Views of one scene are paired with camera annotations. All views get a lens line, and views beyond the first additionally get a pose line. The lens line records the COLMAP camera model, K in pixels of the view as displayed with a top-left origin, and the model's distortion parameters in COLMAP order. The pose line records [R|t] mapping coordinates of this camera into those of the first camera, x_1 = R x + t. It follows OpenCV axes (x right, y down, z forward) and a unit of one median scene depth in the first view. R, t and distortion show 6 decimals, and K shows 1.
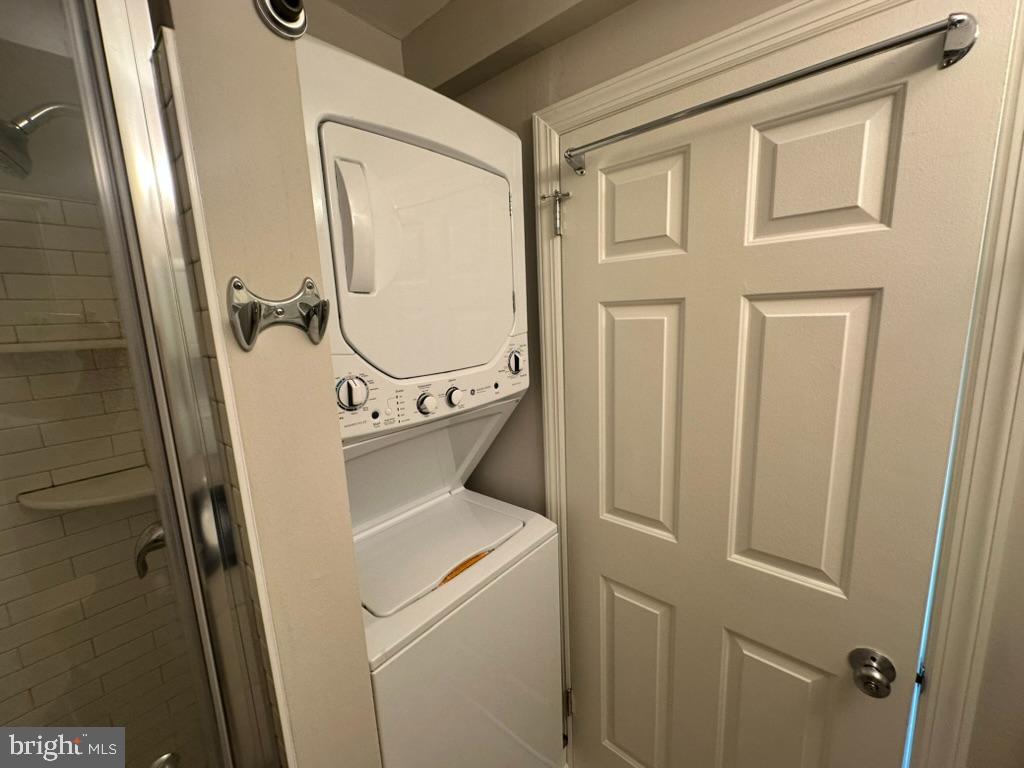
lens RADIAL K [[413.0, 0, 509.7], [0, 413.0, 383.7], [0, 0, 1]] dist [-0.000303, 0.000461]
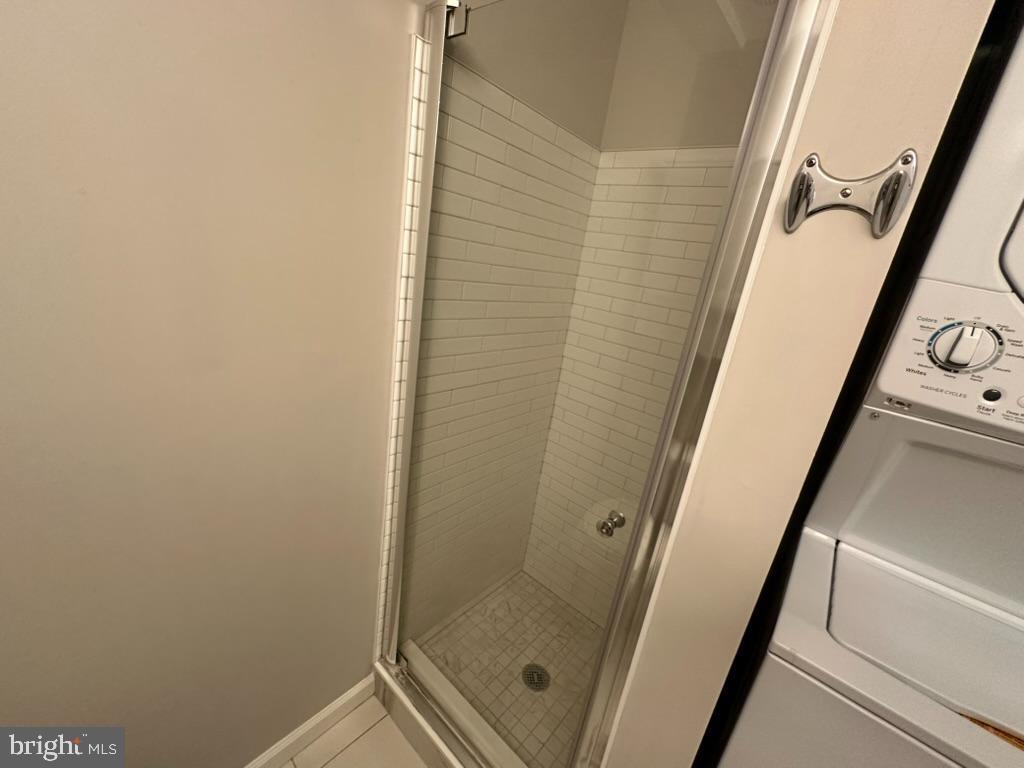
lens RADIAL K [[413.0, 0, 509.7], [0, 413.0, 383.7], [0, 0, 1]] dist [-0.000303, 0.000461]
pose [[0.001489, 0.330880, -0.943672, 0.286975], [-0.309376, 0.897528, 0.314212, 0.095590], [0.950938, 0.291482, 0.103703, 0.233692]]
